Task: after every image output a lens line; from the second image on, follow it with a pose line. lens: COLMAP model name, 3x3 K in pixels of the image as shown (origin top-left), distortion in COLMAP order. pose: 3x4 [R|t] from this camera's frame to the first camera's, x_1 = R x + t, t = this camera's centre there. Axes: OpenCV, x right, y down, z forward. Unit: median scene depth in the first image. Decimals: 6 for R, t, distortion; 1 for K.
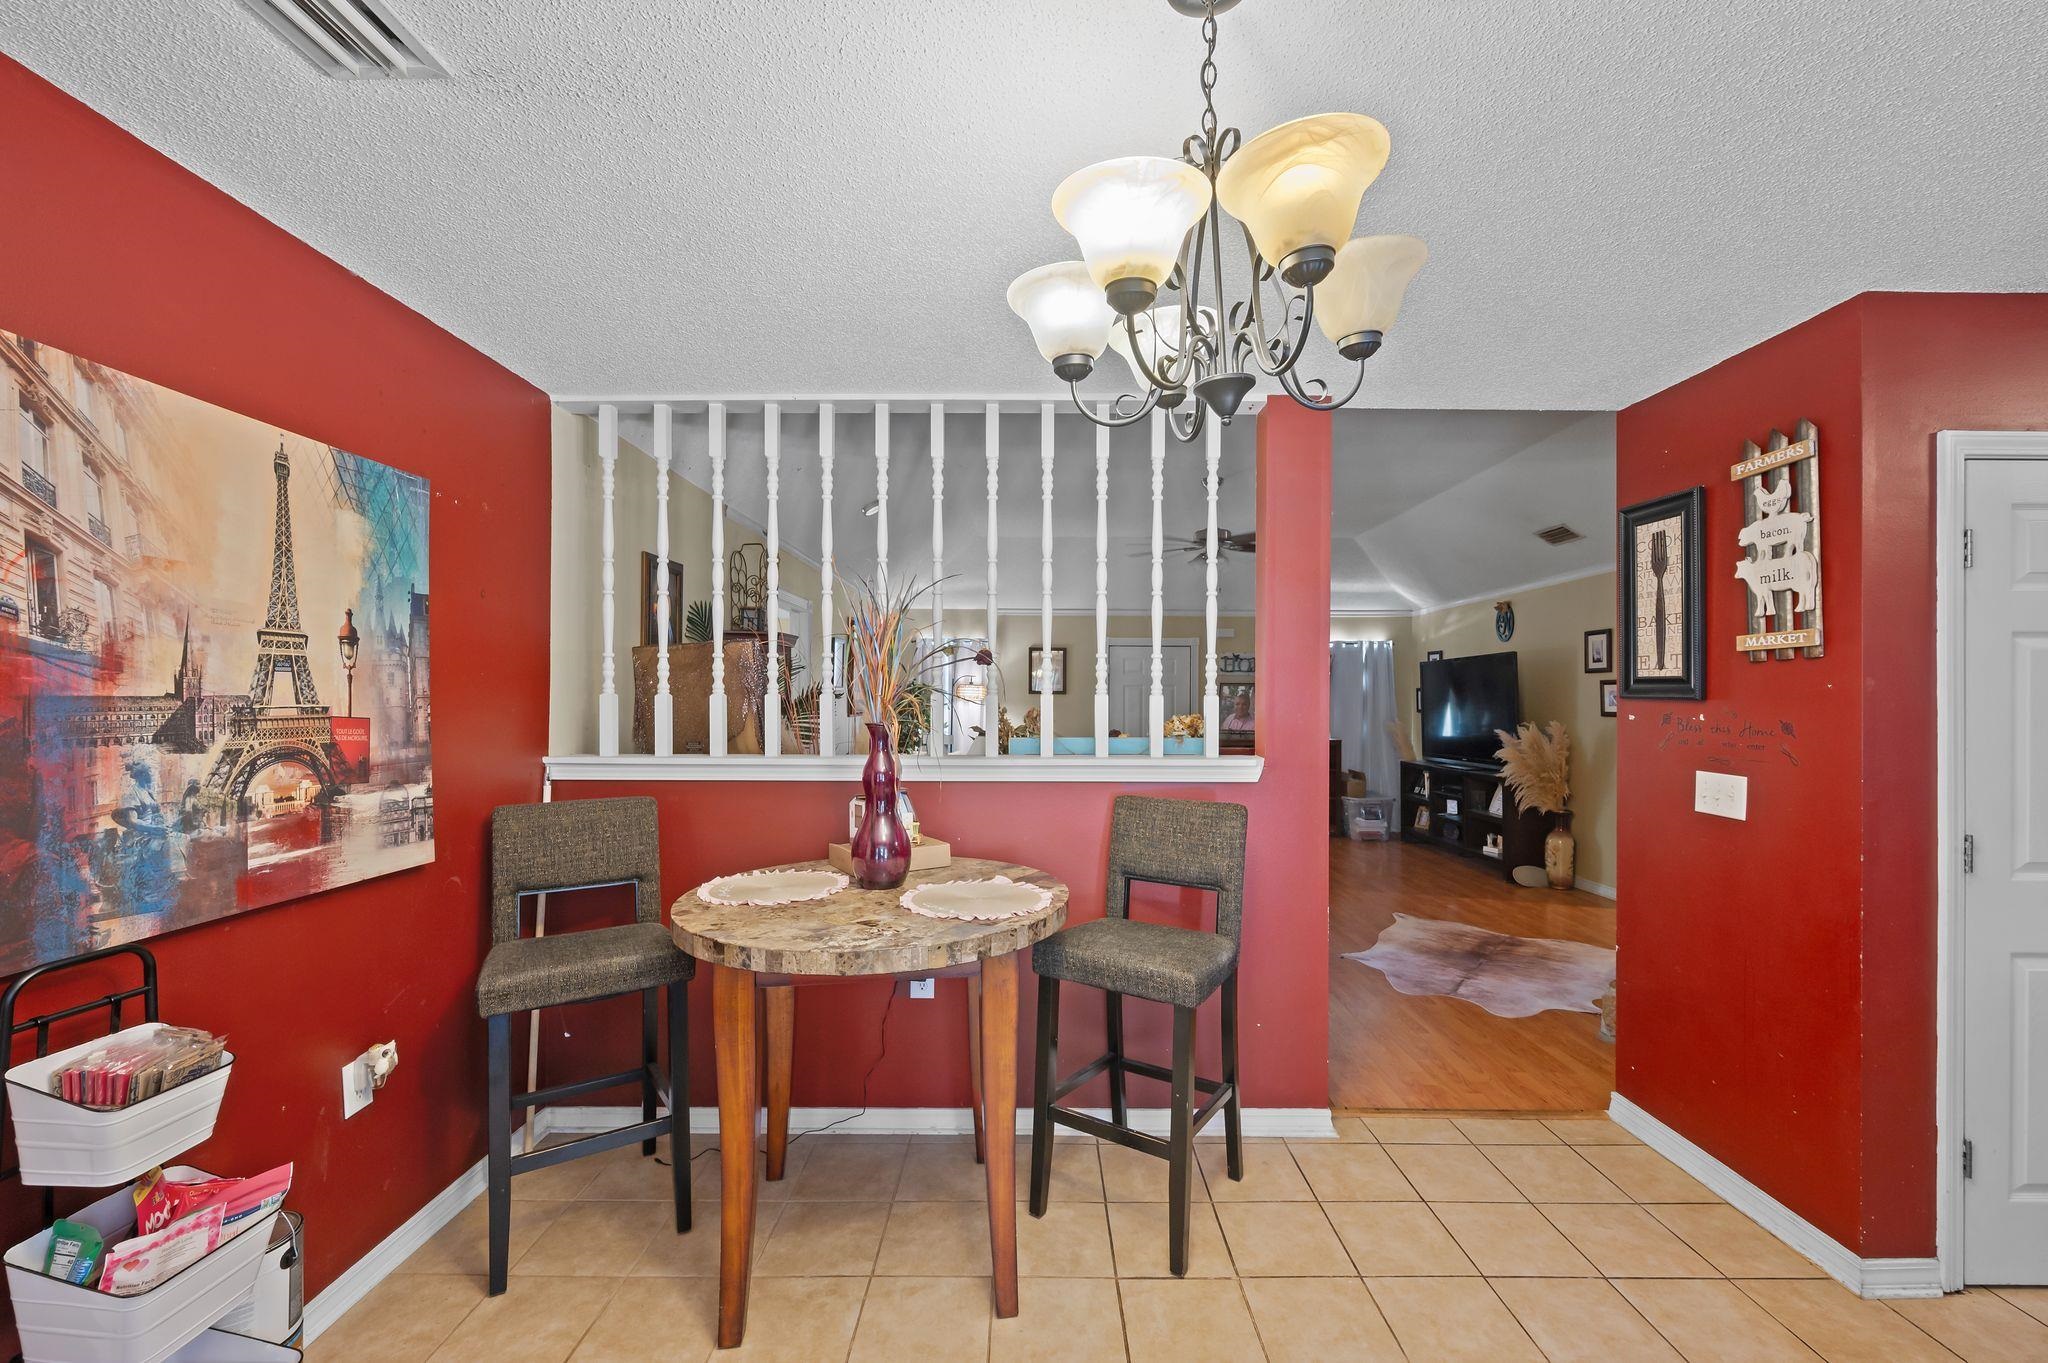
lens RADIAL K [[826.2, 0, 1033.1], [0, 826.2, 700.0], [0, 0, 1]] dist [0.010294, 0.000170]
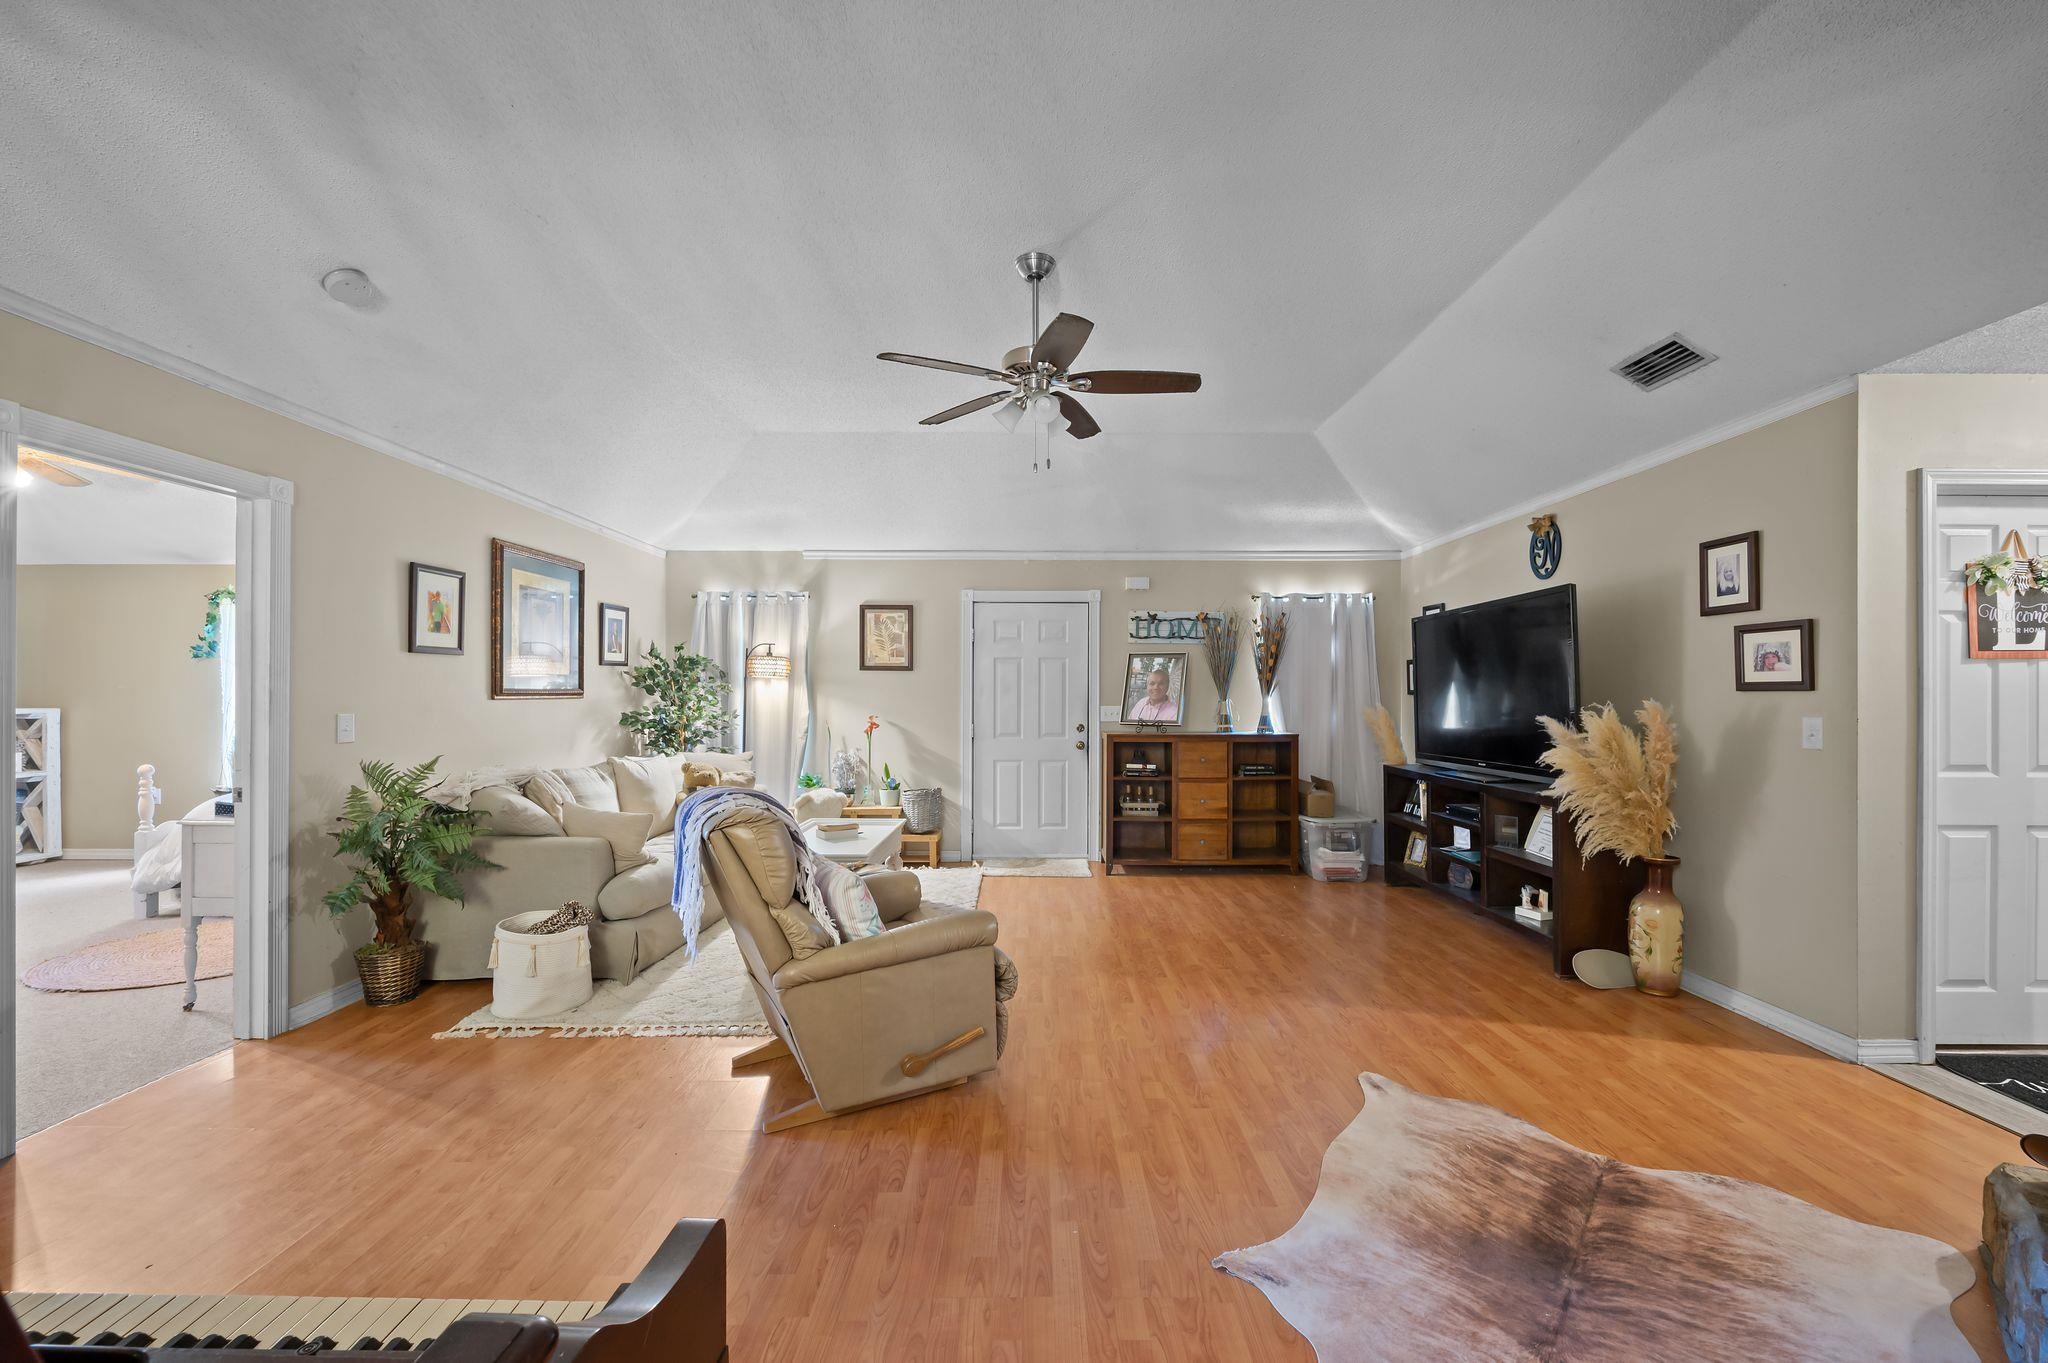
lens RADIAL K [[815.4, 0, 1027.5], [0, 815.4, 695.1], [0, 0, 1]] dist [0.001335, 0.000033]
pose [[0.999992, -0.001748, -0.003576, 0.566839], [0.001747, 0.999998, -0.000245, 0.059026], [0.003577, 0.000238, 0.999994, 1.214558]]
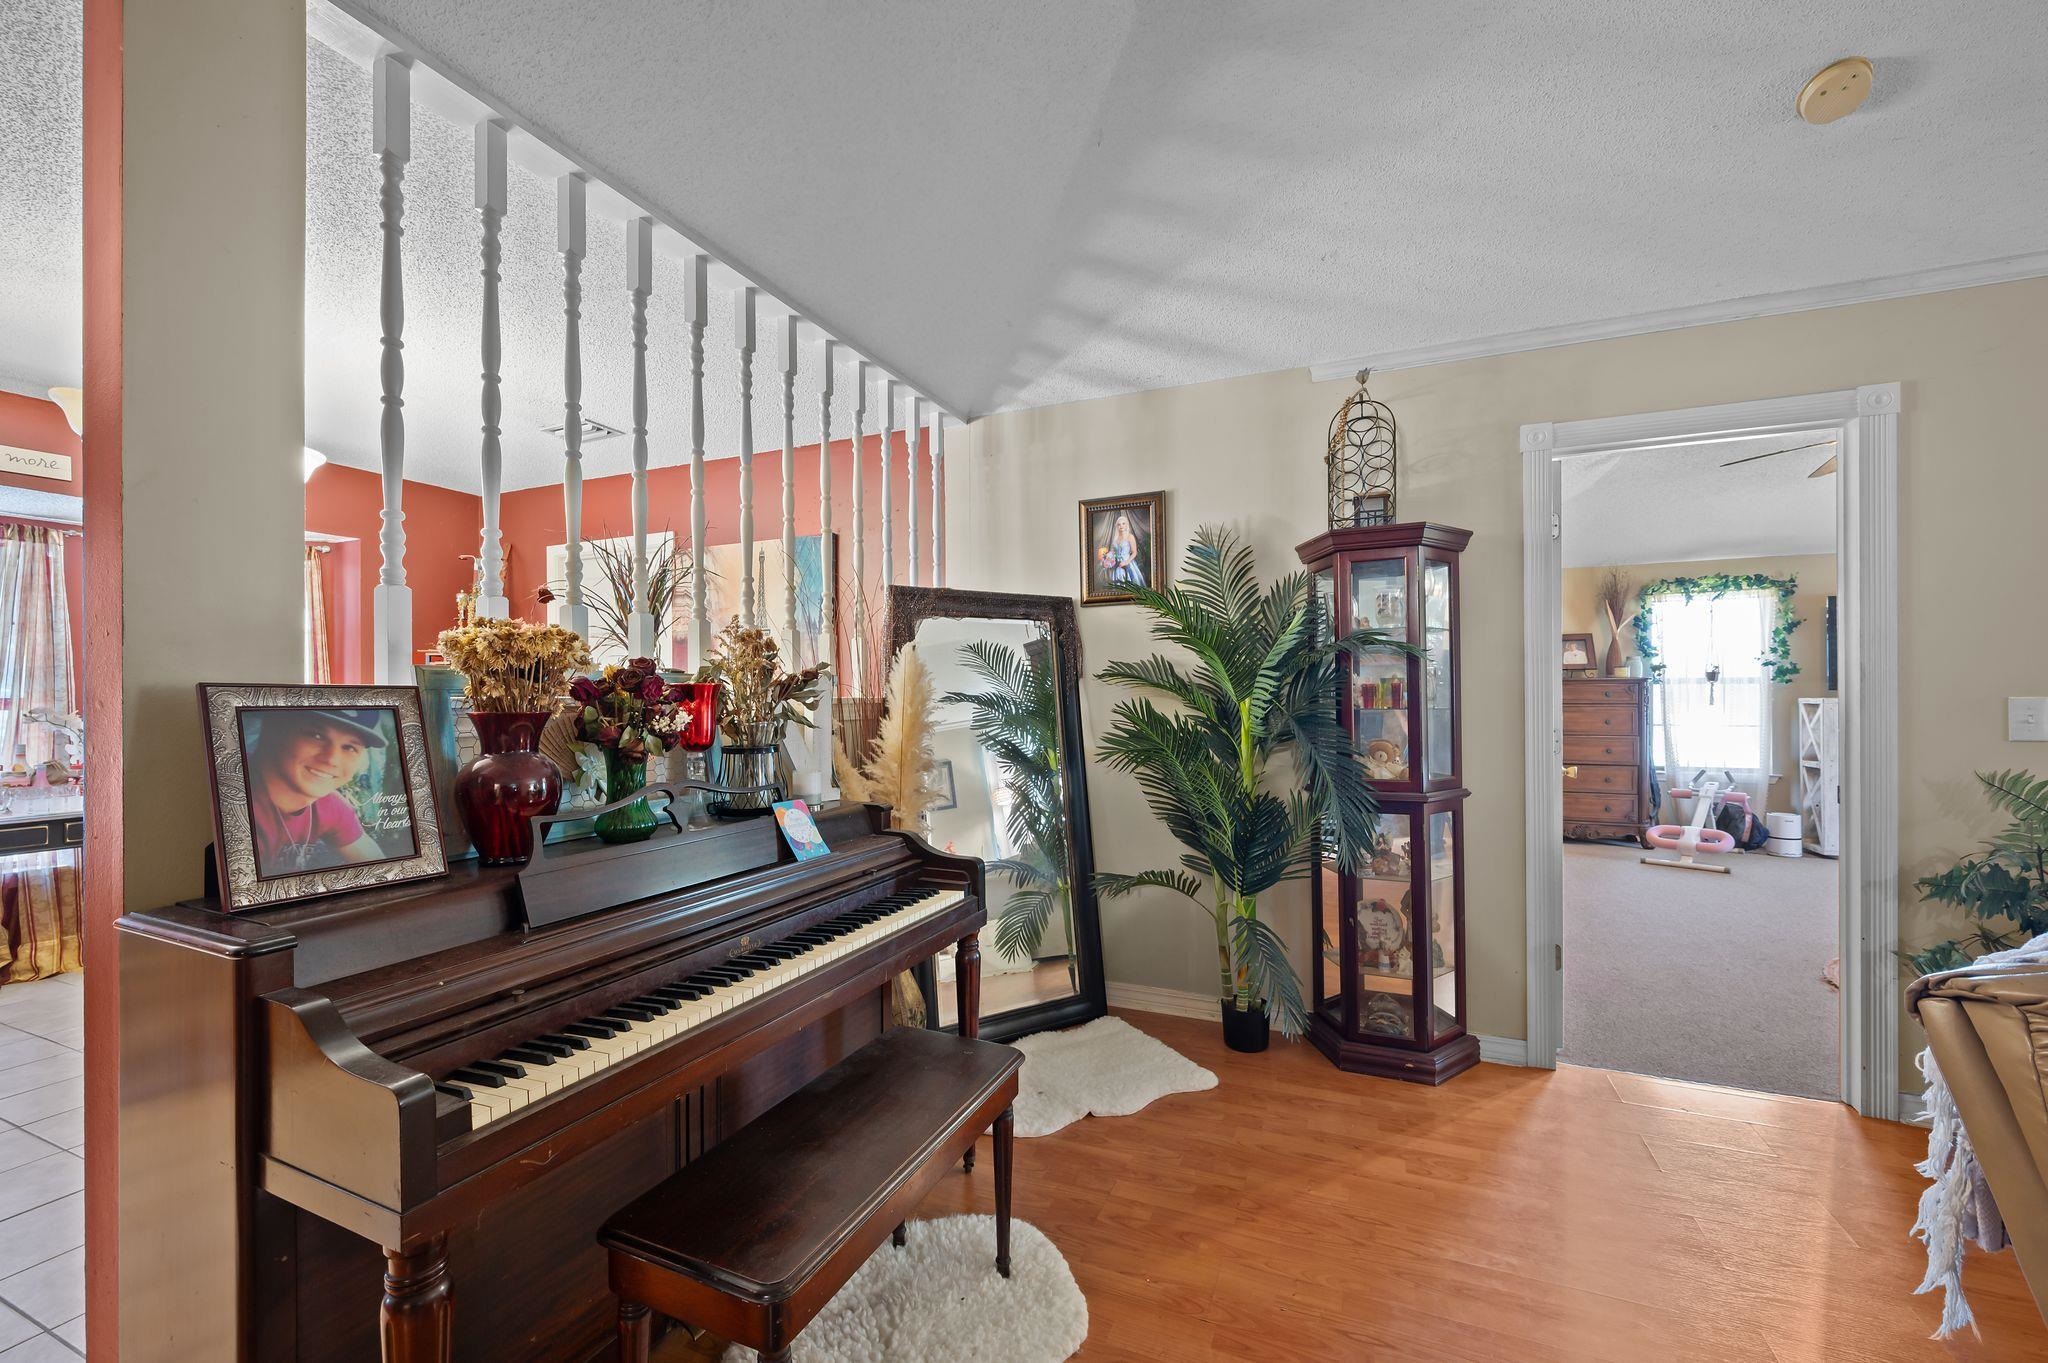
lens RADIAL K [[812.3, 0, 1031.4], [0, 812.3, 688.5], [0, 0, 1]] dist [-0.000999, -0.000001]
pose [[-0.397746, -0.008691, -0.917454, 0.676182], [0.002792, 0.999939, -0.010683, 0.088169], [0.917491, -0.006811, -0.397698, 1.984624]]
